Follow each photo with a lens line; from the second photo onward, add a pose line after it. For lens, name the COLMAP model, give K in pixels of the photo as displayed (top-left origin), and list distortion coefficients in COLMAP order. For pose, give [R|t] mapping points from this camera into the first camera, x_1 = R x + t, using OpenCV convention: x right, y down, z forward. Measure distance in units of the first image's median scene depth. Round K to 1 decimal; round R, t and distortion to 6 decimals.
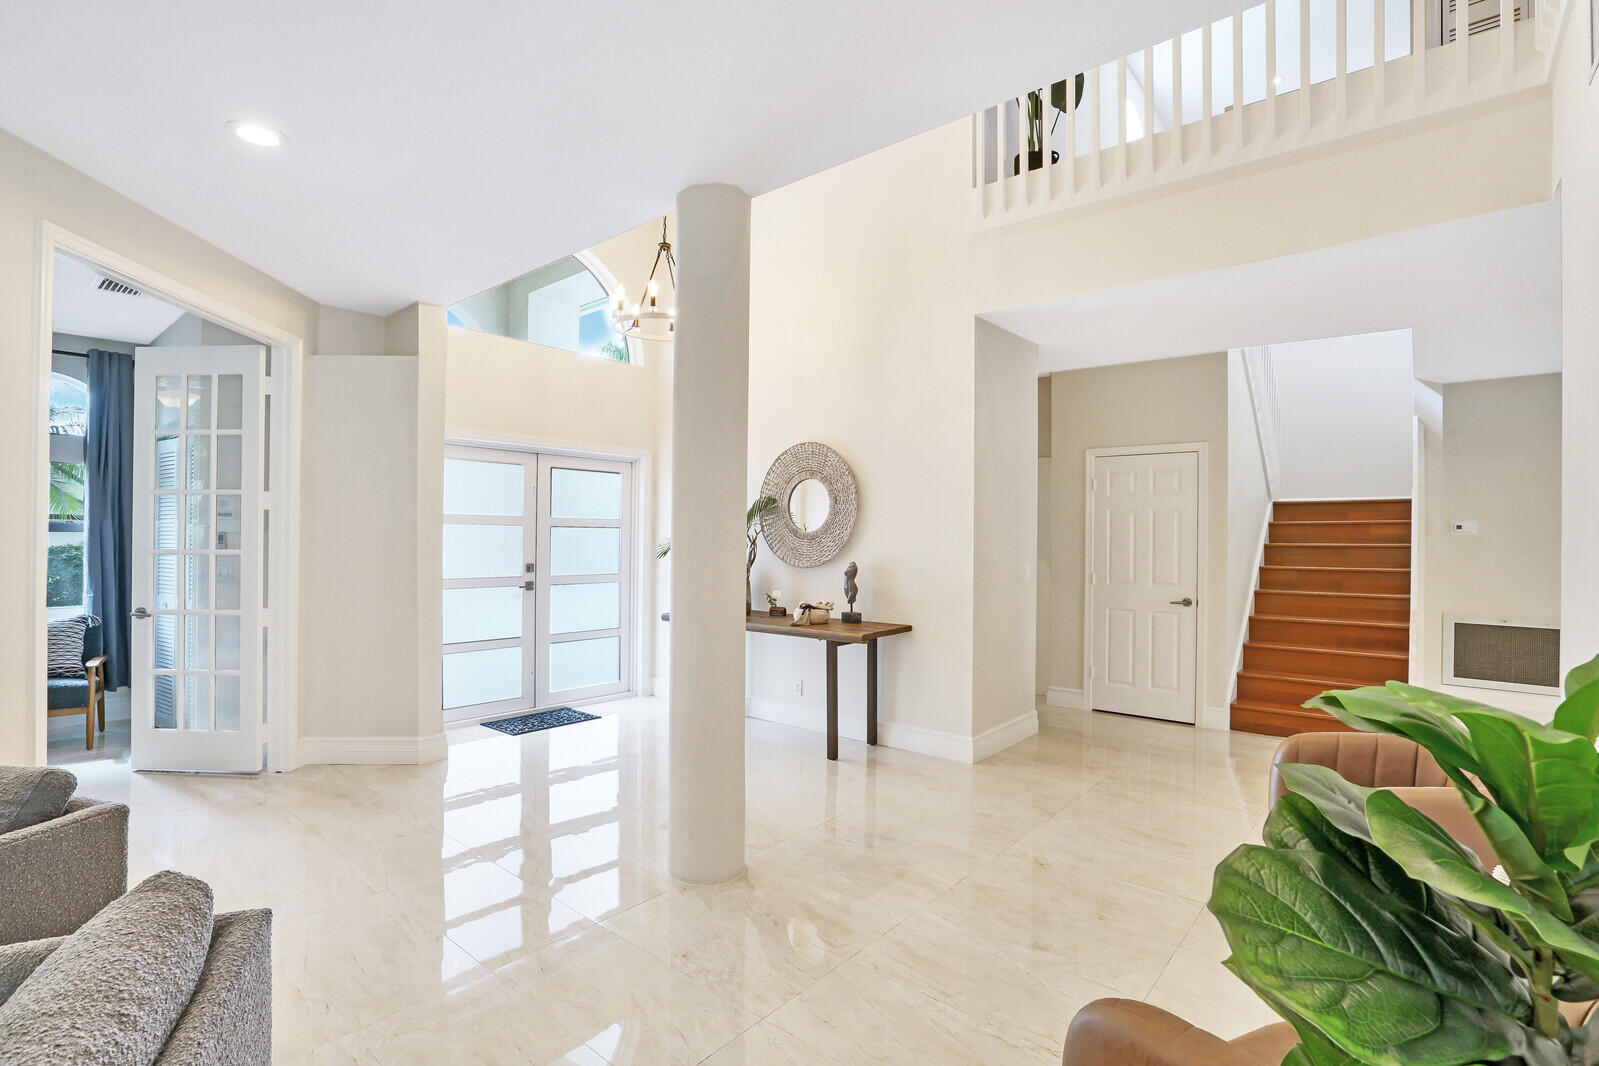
lens RADIAL K [[763.0, 0, 800.2], [0, 763.0, 535.7], [0, 0, 1]] dist [-0.018735, 0.001824]
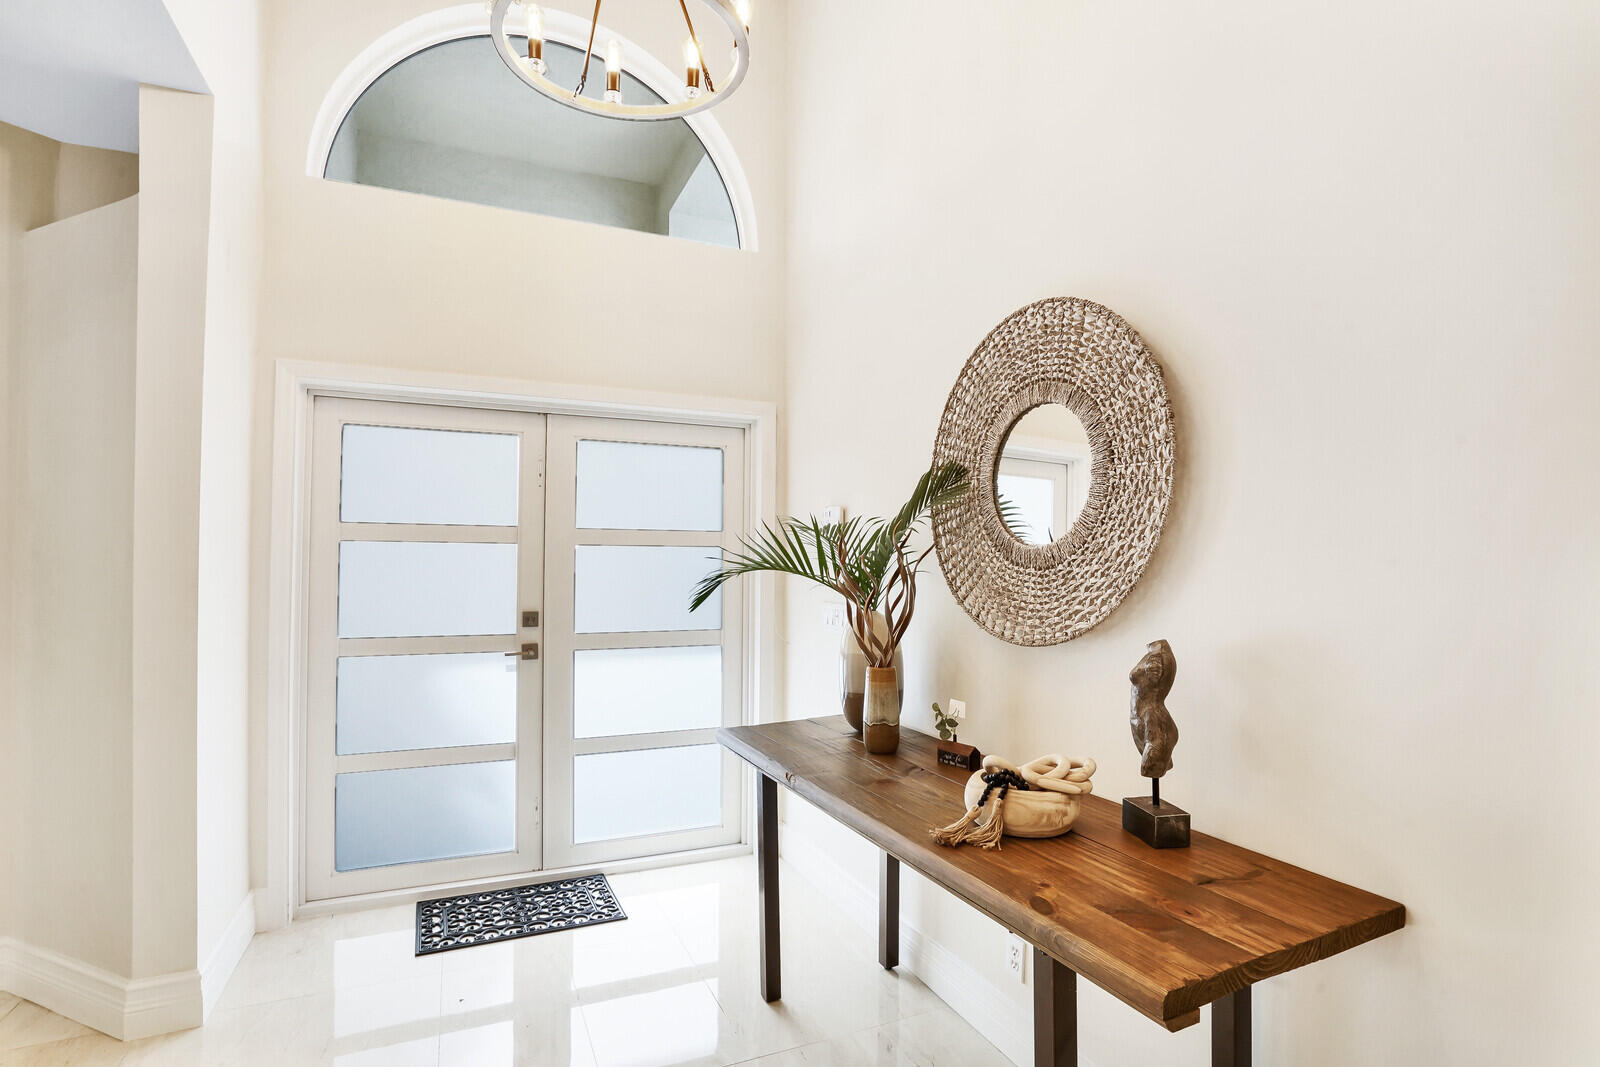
lens RADIAL K [[763.5, 0, 799.2], [0, 763.5, 544.7], [0, 0, 1]] dist [-0.018735, 0.001824]
pose [[0.896388, -0.014047, -0.443048, 0.070683], [0.004340, 0.999728, -0.022915, 0.001927], [0.443250, 0.018618, 0.896205, 0.621105]]
